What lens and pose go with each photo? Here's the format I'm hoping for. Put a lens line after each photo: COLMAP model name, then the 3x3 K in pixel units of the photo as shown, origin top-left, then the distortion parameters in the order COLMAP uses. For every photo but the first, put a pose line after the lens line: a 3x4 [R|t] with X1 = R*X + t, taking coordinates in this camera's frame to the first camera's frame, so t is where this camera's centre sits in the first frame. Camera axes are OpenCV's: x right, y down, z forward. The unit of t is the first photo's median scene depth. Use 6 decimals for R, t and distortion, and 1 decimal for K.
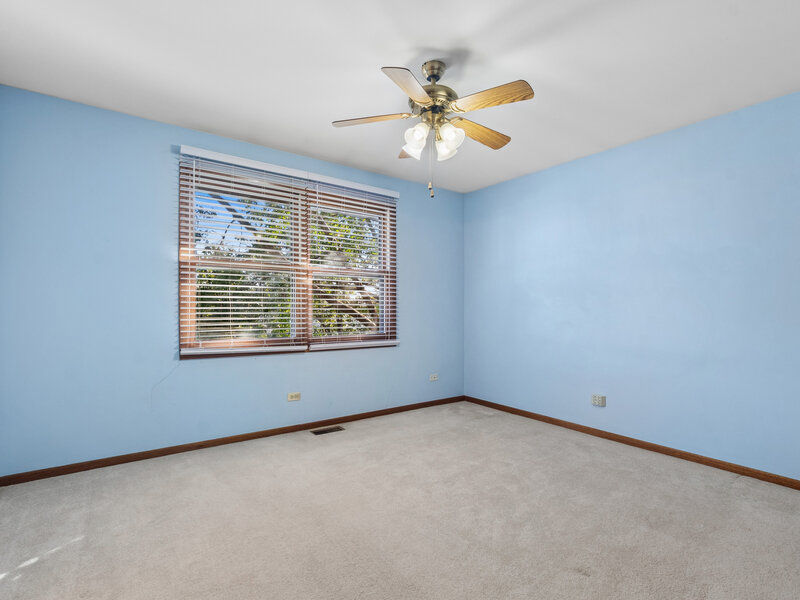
lens RADIAL K [[401.7, 0, 397.4], [0, 401.7, 303.7], [0, 0, 1]] dist [-0.005294, -0.001597]
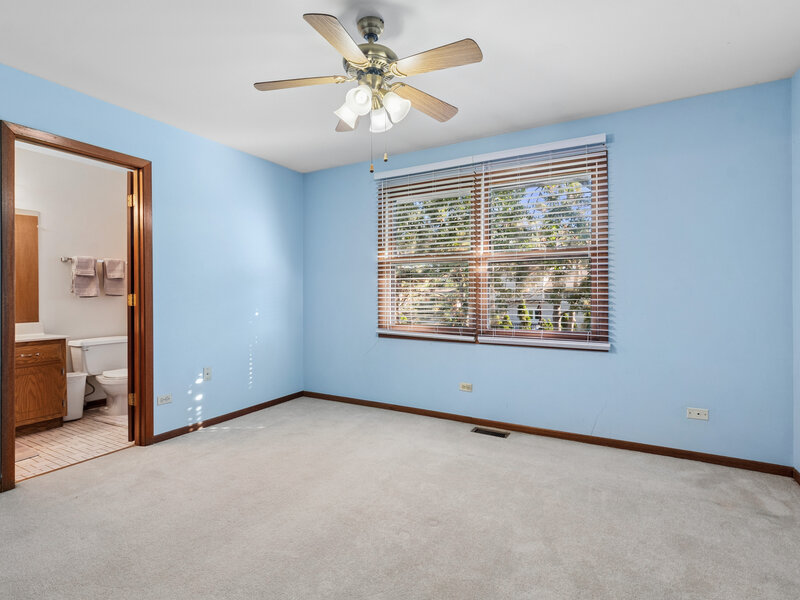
lens RADIAL K [[405.3, 0, 399.5], [0, 405.3, 295.3], [0, 0, 1]] dist [0.000077, -0.000876]
pose [[0.408589, -0.009333, -0.912671, 0.602837], [0.006304, 0.999953, -0.007403, 0.011752], [0.912697, -0.002729, 0.408628, 0.455236]]
